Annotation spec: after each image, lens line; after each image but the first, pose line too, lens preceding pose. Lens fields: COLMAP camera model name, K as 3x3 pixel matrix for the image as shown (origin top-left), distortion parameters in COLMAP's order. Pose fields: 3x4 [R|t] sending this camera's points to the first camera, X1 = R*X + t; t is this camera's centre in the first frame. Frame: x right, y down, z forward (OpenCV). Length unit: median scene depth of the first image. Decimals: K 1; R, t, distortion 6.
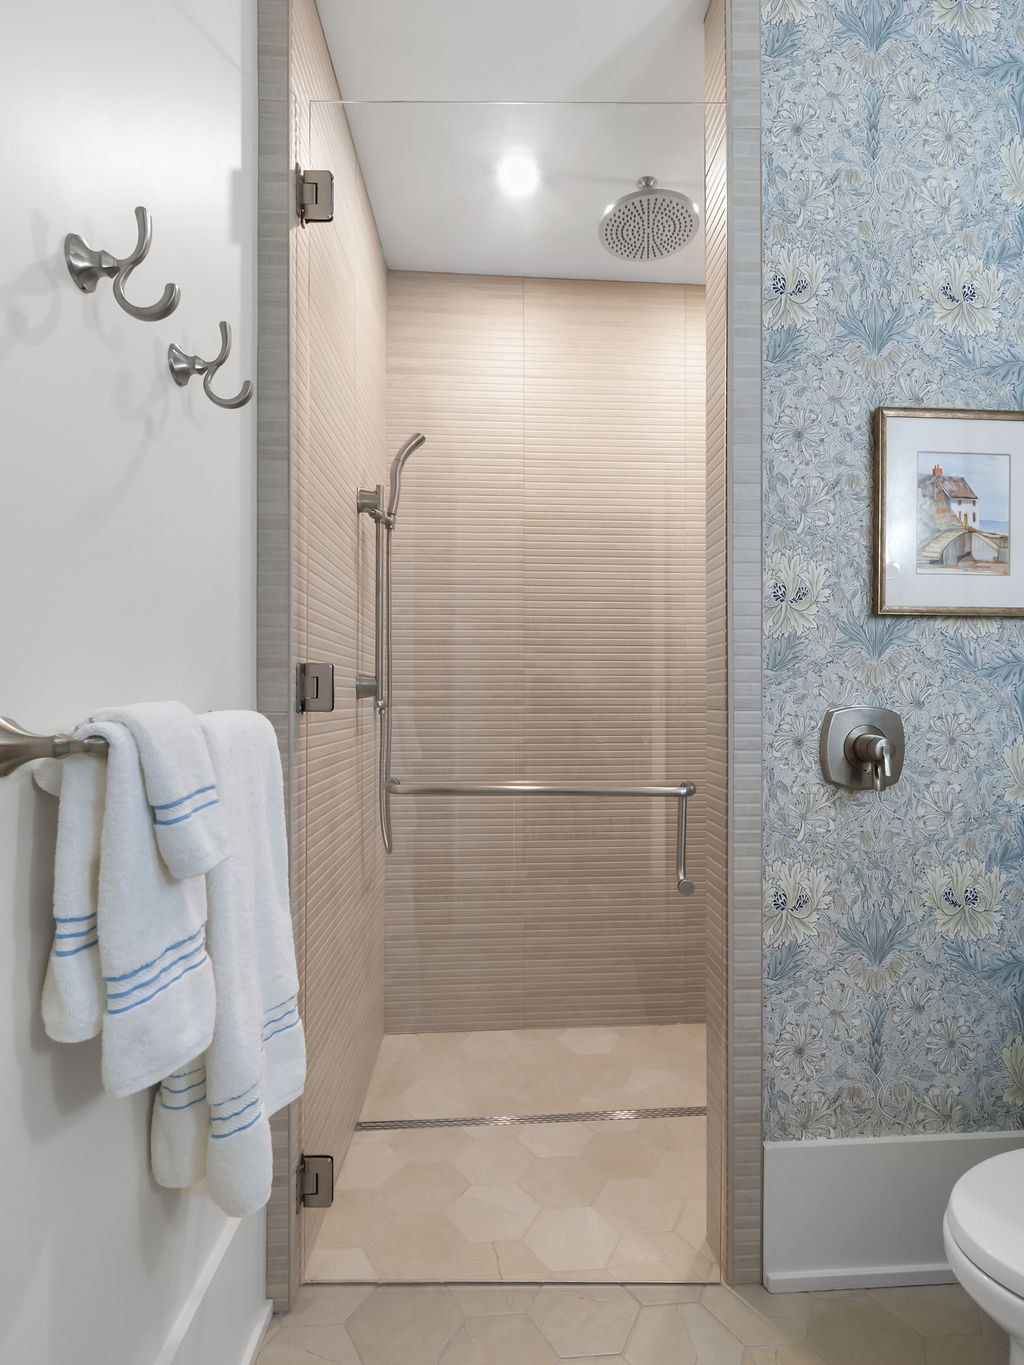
lens RADIAL K [[663.7, 0, 521.8], [0, 663.7, 690.7], [0, 0, 1]] dist [-0.003458, -0.000931]
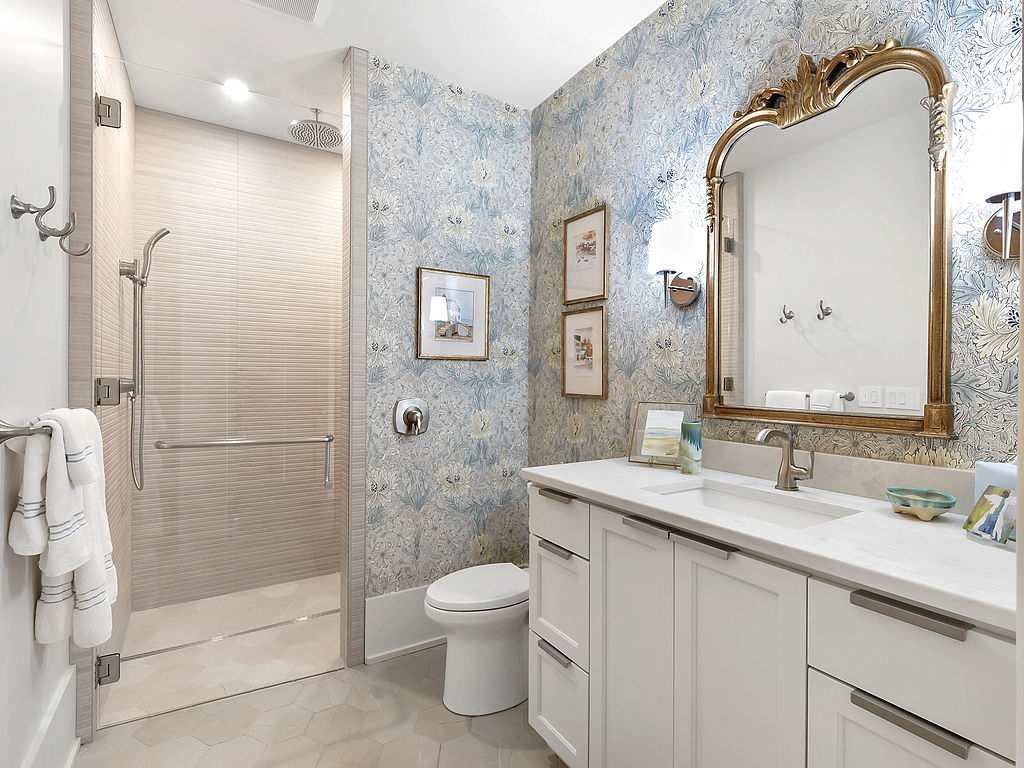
lens RADIAL K [[497.9, 0, 512.7], [0, 497.9, 386.9], [0, 0, 1]] dist [-0.003458, -0.000931]
pose [[0.864716, 0.002157, 0.502257, -0.039627], [-0.019863, 0.999355, 0.029905, -0.072650], [-0.501869, -0.035836, 0.864201, -0.634744]]
